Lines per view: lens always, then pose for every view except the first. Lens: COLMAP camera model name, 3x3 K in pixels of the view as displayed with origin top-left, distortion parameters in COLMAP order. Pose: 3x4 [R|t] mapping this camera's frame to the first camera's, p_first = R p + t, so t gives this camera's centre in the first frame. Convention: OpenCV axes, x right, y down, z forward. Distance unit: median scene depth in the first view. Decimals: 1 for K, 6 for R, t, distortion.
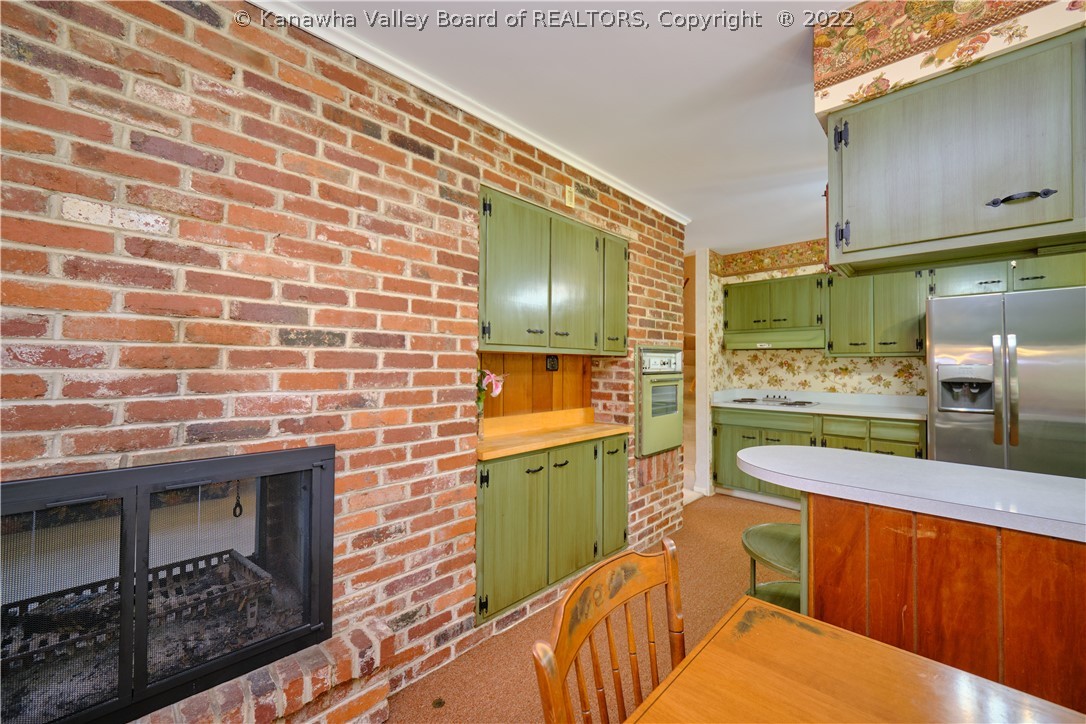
lens RADIAL K [[425.7, 0, 548.0], [0, 425.7, 361.5], [0, 0, 1]] dist [-0.000392, -0.000095]
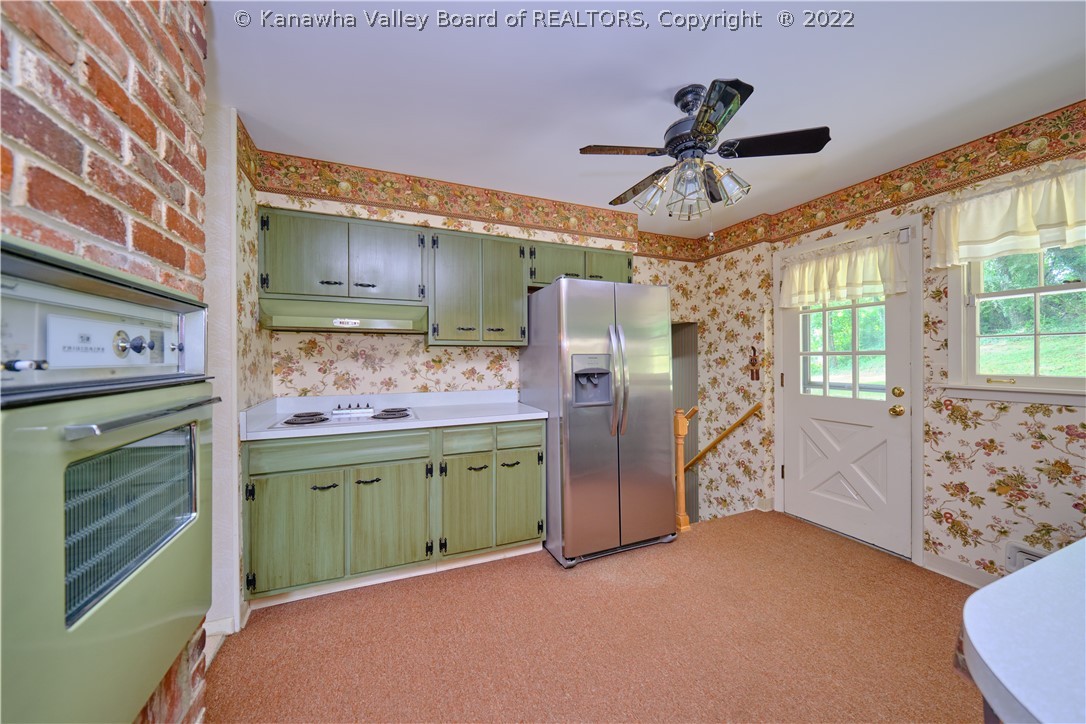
lens RADIAL K [[385.4, 0, 544.1], [0, 385.4, 358.4], [0, 0, 1]] dist [-0.001086, -0.000020]
pose [[0.396861, -0.005257, 0.917863, 0.118980], [-0.000502, 0.999982, 0.005944, 0.007824], [-0.917878, -0.002820, 0.396852, 0.511117]]
